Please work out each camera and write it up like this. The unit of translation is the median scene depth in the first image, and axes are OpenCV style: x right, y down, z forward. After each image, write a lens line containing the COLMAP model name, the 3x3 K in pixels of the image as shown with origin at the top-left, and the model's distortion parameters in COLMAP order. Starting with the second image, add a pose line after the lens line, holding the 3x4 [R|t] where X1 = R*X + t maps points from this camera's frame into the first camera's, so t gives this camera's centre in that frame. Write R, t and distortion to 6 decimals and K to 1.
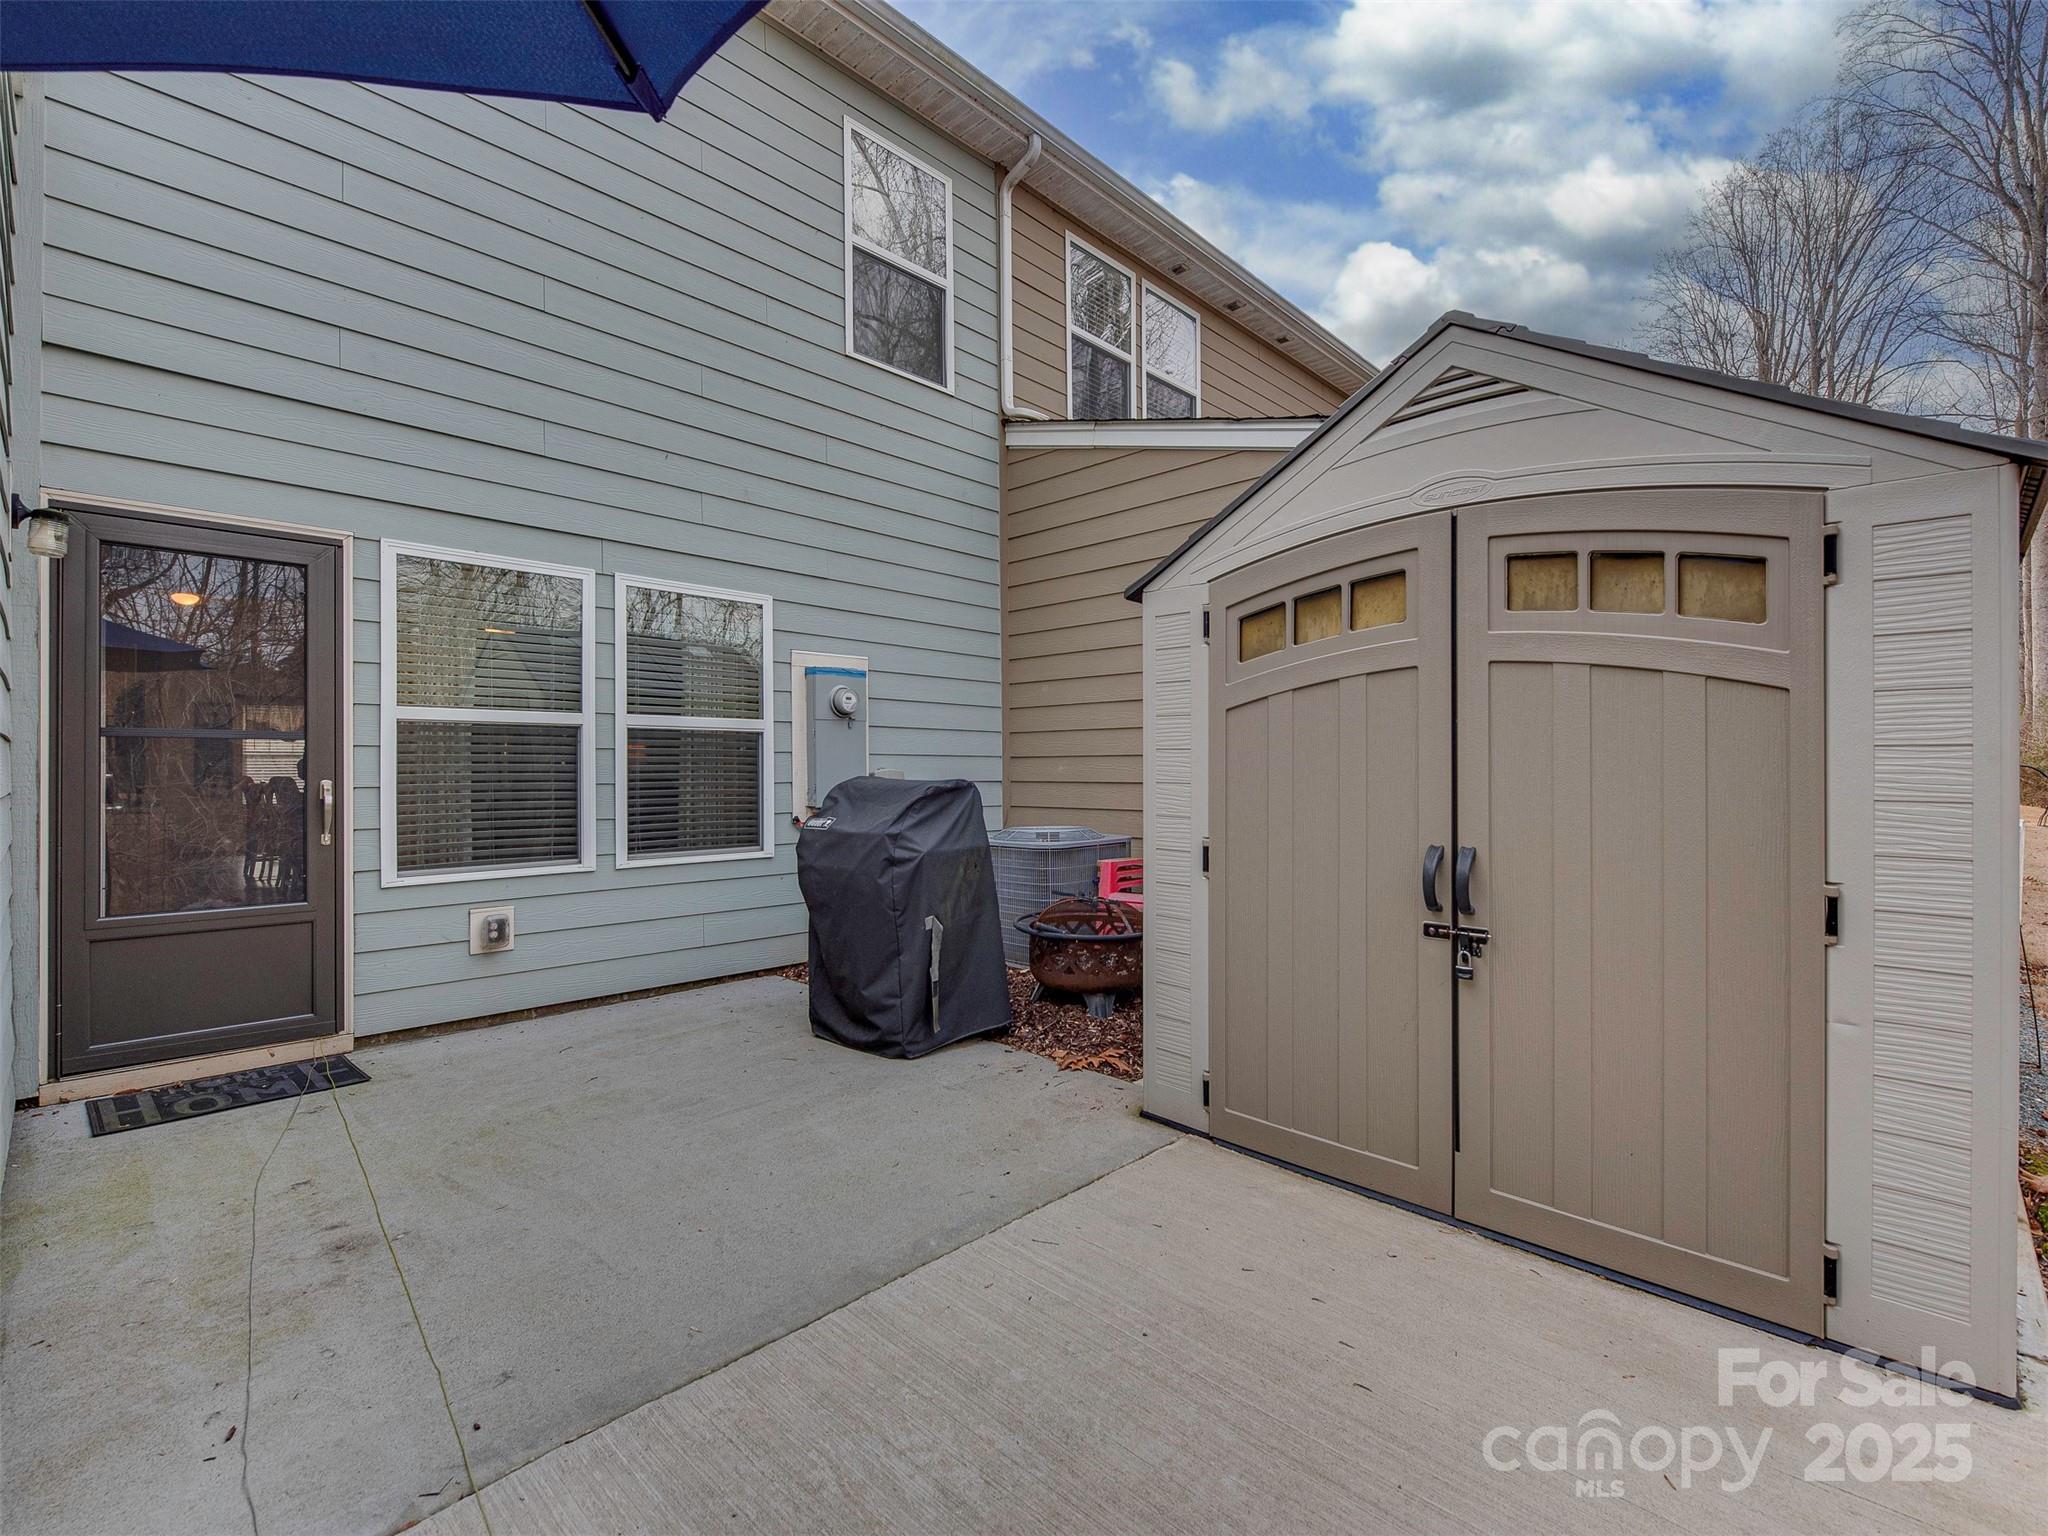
lens RADIAL K [[938.2, 0, 1010.2], [0, 938.2, 771.5], [0, 0, 1]] dist [-0.000951, -0.001600]
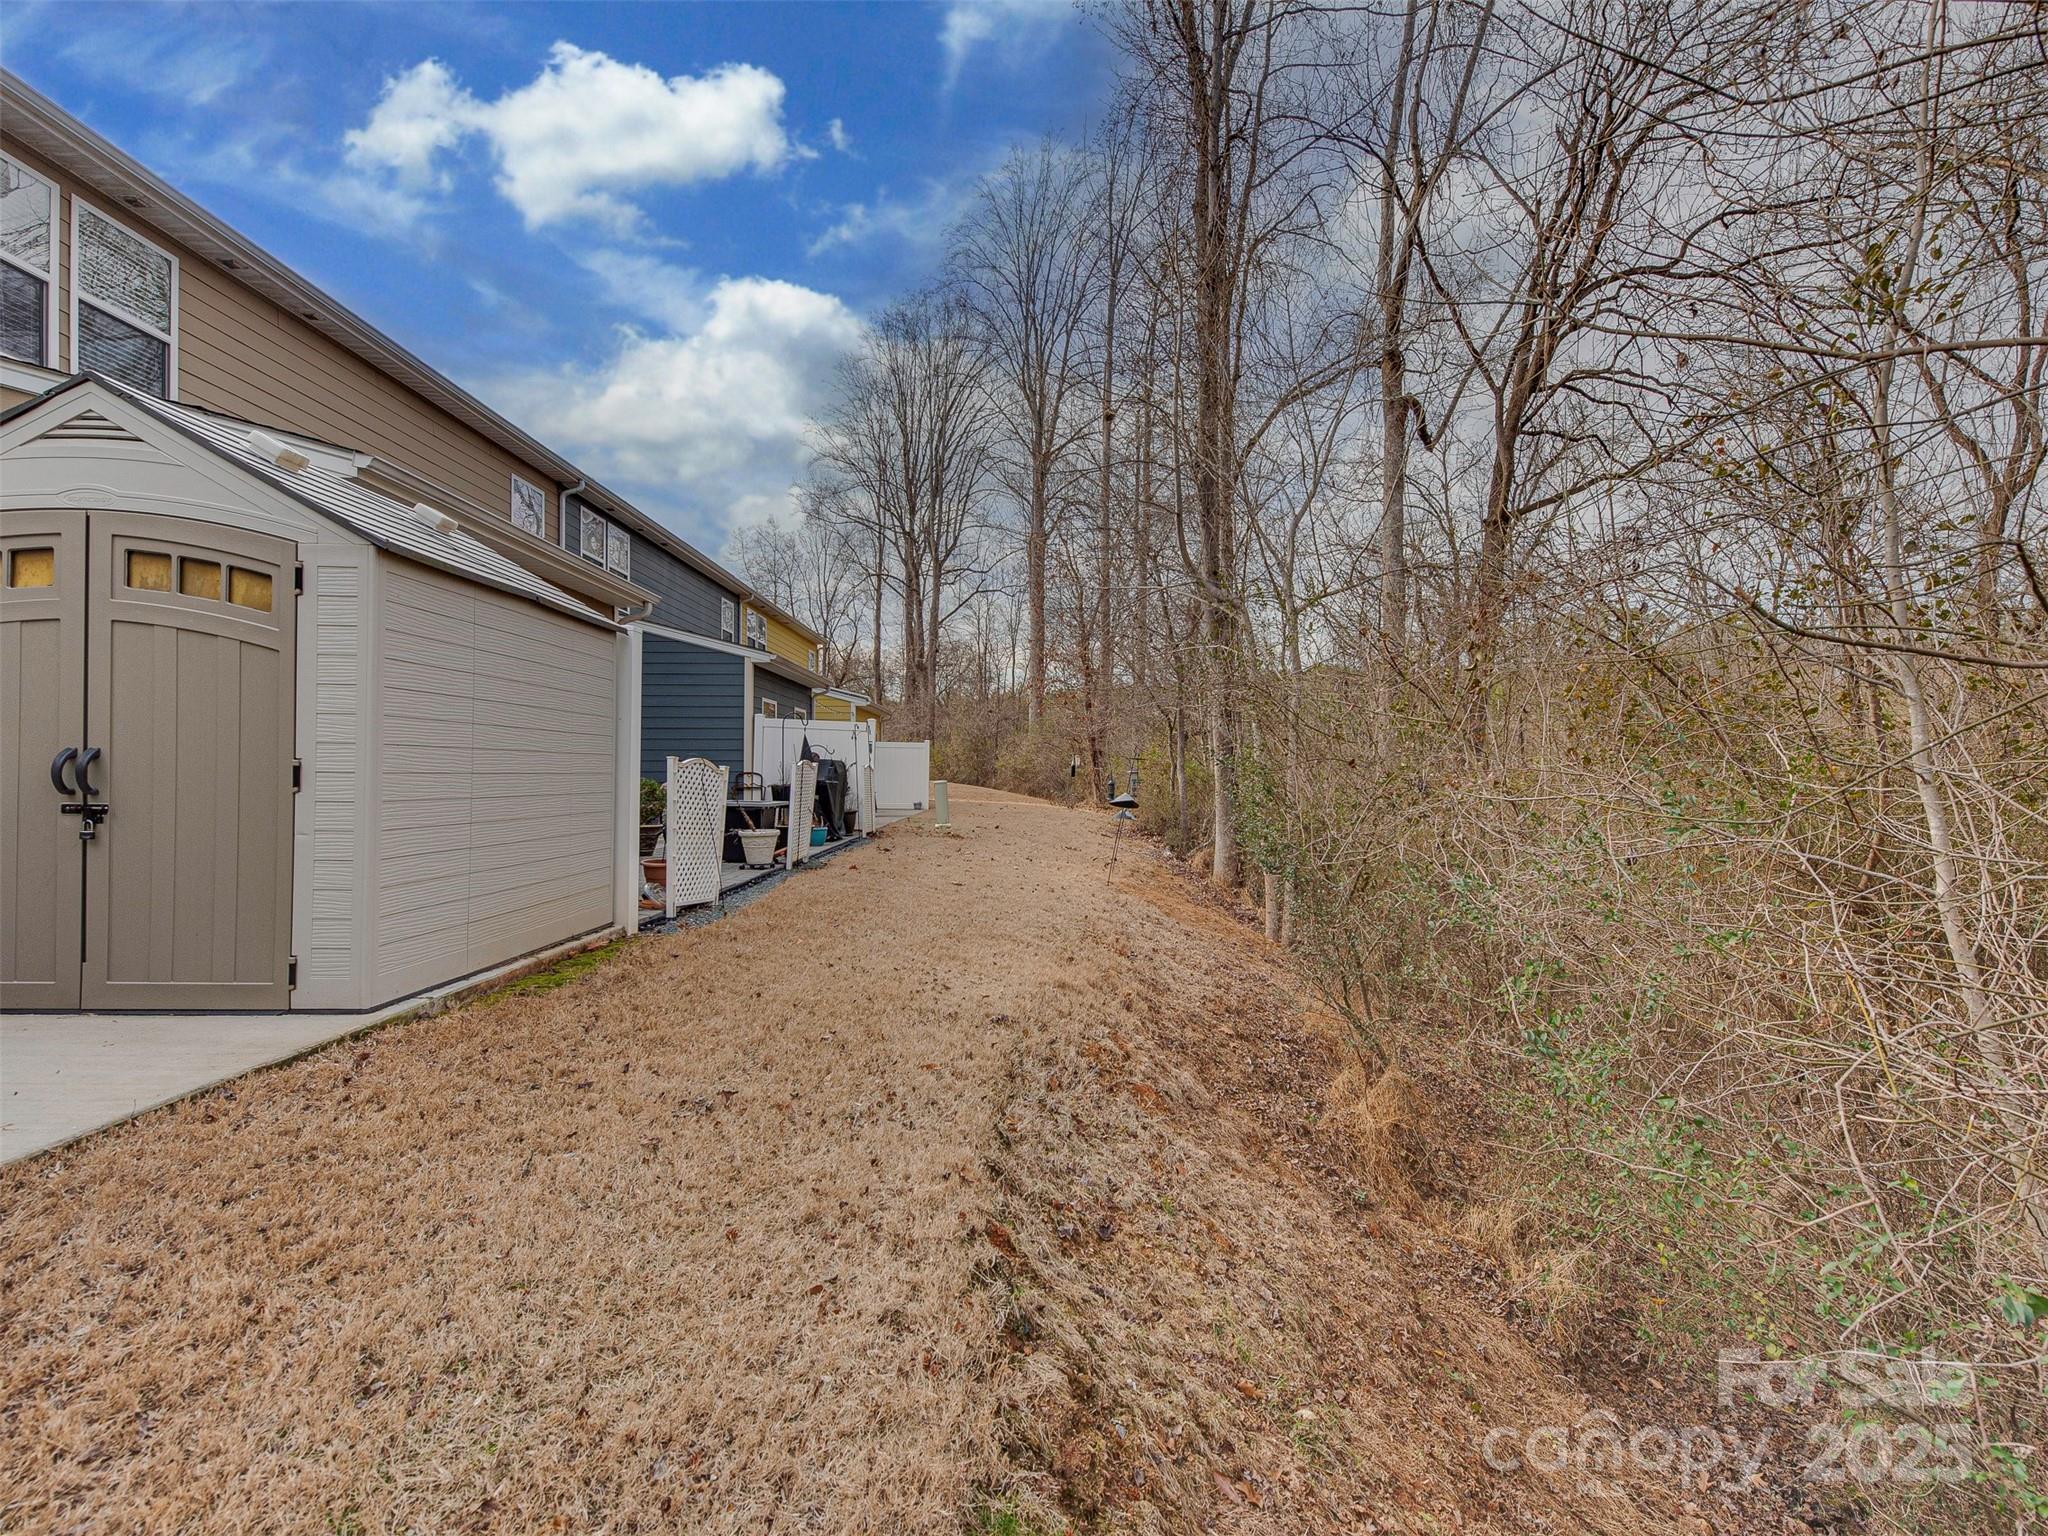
lens RADIAL K [[919.9, 0, 1091.1], [0, 919.9, 774.5], [0, 0, 1]] dist [0.010273, -0.003477]
pose [[0.675427, 0.006174, 0.737401, 0.481822], [-0.004285, 0.999981, -0.004447, 0.123271], [-0.737414, -0.000156, 0.675441, -1.101298]]
